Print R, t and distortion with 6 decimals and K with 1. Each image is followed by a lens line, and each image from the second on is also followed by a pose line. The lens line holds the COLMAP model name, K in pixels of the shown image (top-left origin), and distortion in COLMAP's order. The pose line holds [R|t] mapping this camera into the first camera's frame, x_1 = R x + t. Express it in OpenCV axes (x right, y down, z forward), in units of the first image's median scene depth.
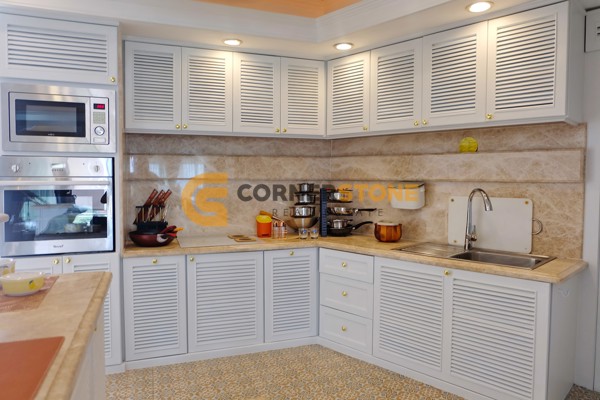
lens RADIAL K [[436.0, 0, 300.0], [0, 436.0, 200.0], [0, 0, 1]] dist [-0.052522, 0.064626]
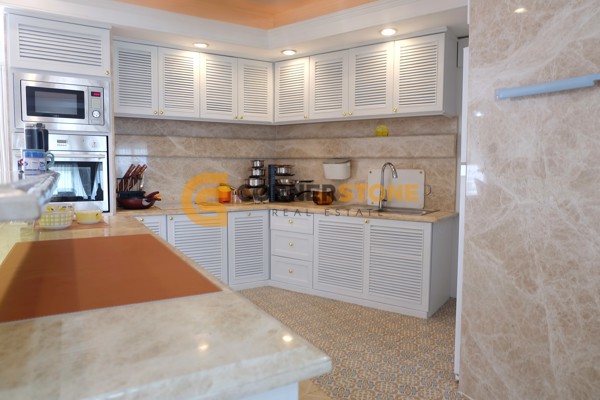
lens RADIAL K [[413.4, 0, 307.4], [0, 413.4, 200.2], [0, 0, 1]] dist [-0.061618, 0.055024]
pose [[0.984035, -0.011862, 0.177579, -0.070171], [0.006004, 0.999421, 0.033488, 0.045259], [-0.177873, -0.031887, 0.983537, -0.231521]]
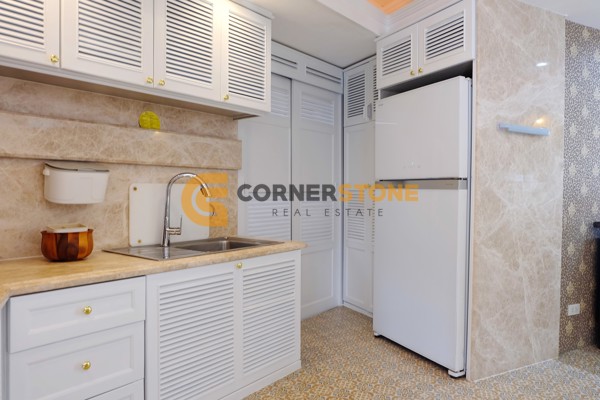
lens RADIAL K [[436.0, 0, 300.0], [0, 436.0, 200.0], [0, 0, 1]] dist [-0.052522, 0.064626]
pose [[-0.131070, -0.029532, 0.990933, -0.466456], [0.040985, 0.998540, 0.035180, 0.006072], [-0.990526, 0.045224, -0.129668, 0.830578]]
